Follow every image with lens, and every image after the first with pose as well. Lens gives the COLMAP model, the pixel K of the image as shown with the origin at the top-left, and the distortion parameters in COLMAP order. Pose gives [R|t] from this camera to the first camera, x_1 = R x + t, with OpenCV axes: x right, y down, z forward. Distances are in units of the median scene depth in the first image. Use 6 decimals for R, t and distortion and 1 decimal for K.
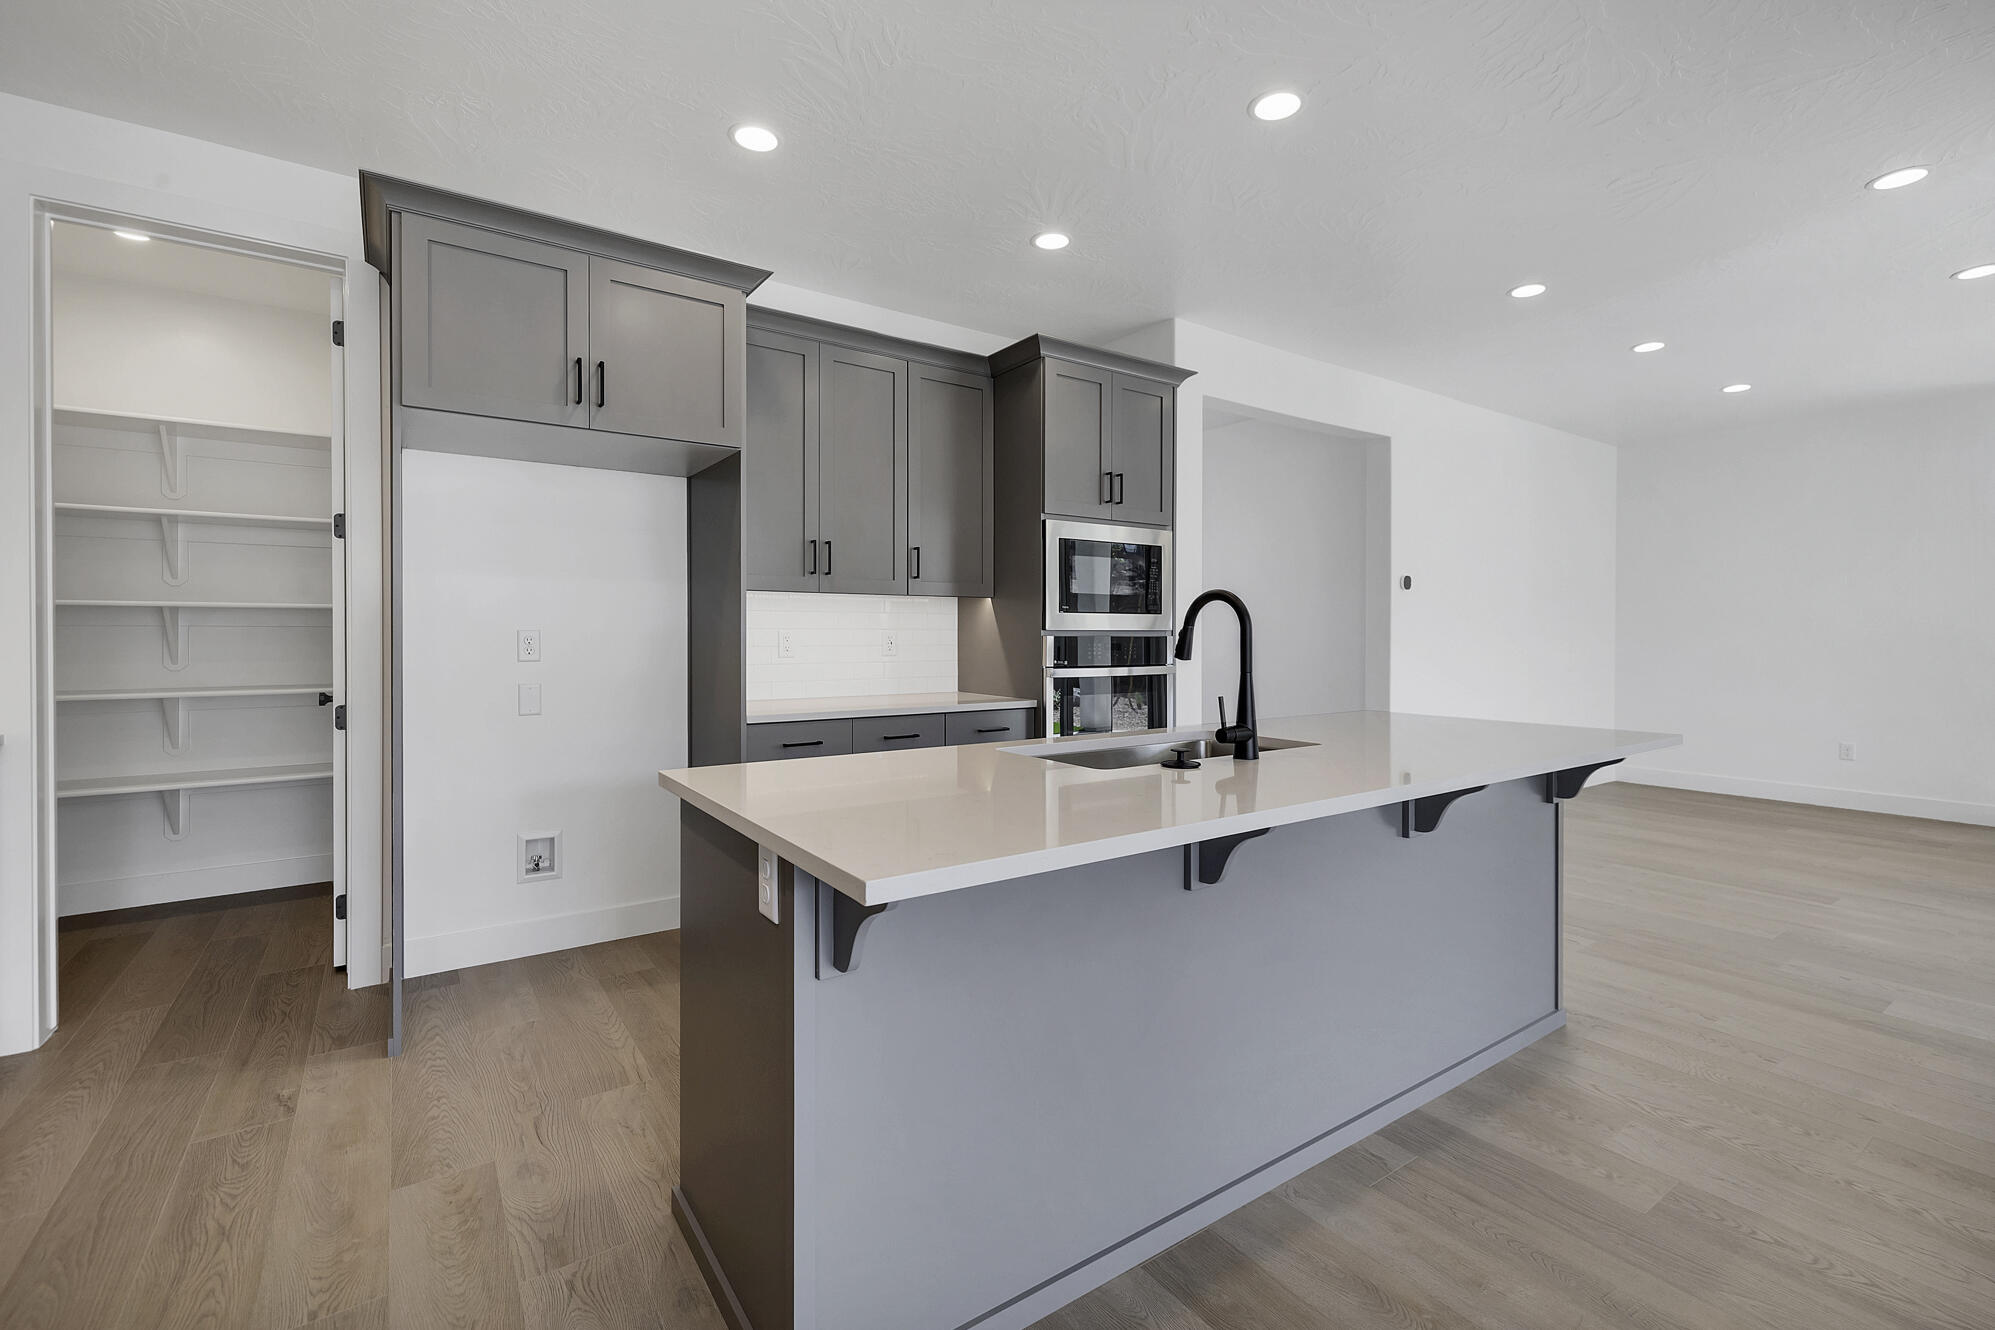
lens RADIAL K [[857.6, 0, 1003.3], [0, 857.6, 647.4], [0, 0, 1]] dist [-0.001369, -0.001417]
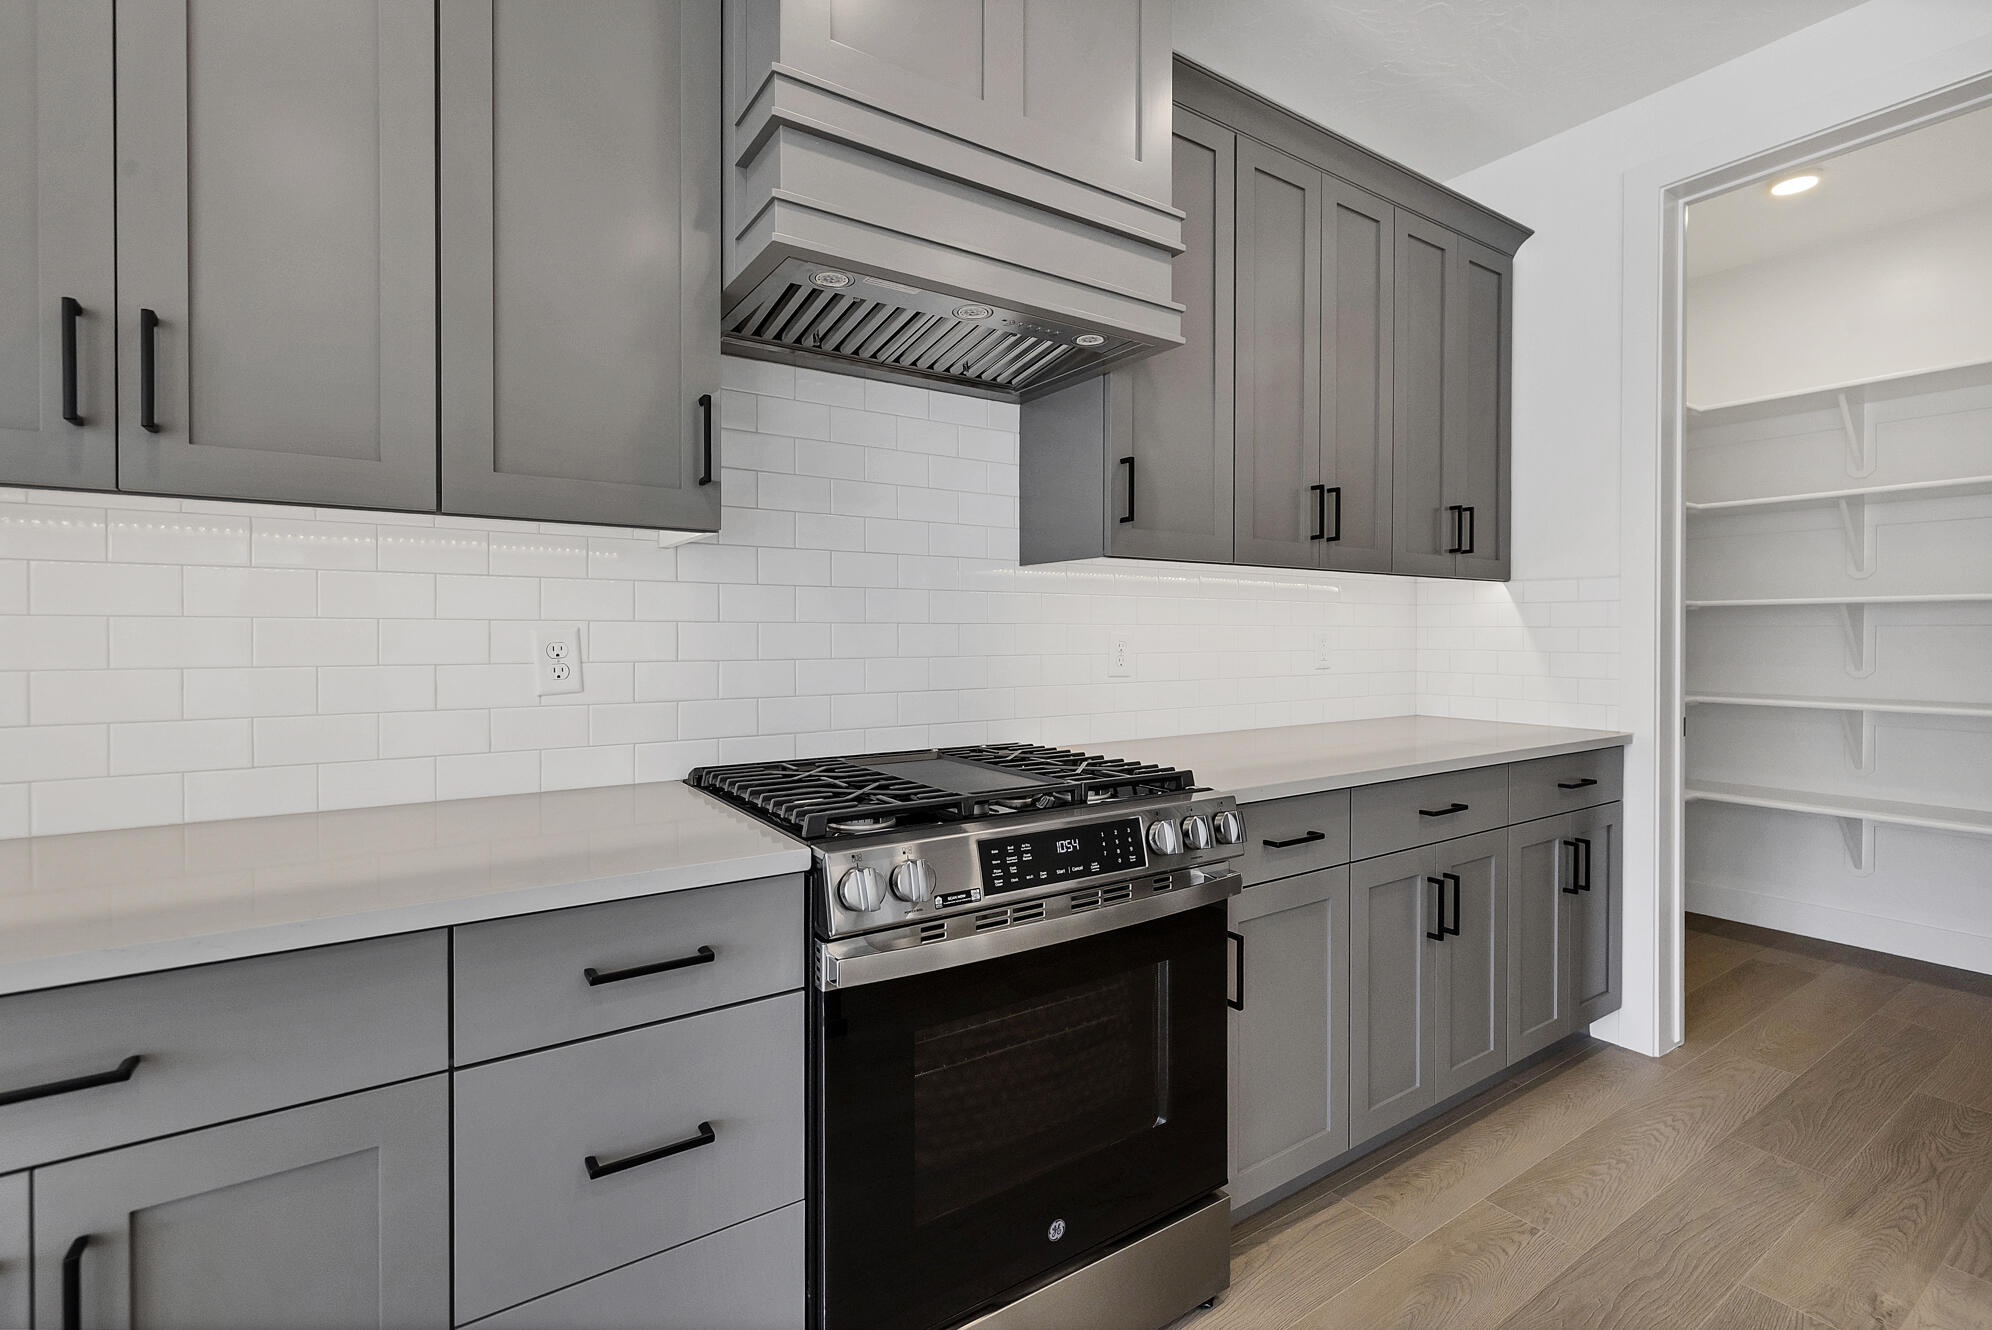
lens RADIAL K [[856.3, 0, 982.7], [0, 856.3, 662.8], [0, 0, 1]] dist [-0.001369, -0.001417]
pose [[-0.052907, 0.011577, -0.998532, -0.085840], [-0.001252, 0.999931, 0.011659, 0.003593], [0.998599, 0.001867, -0.052889, 0.208428]]
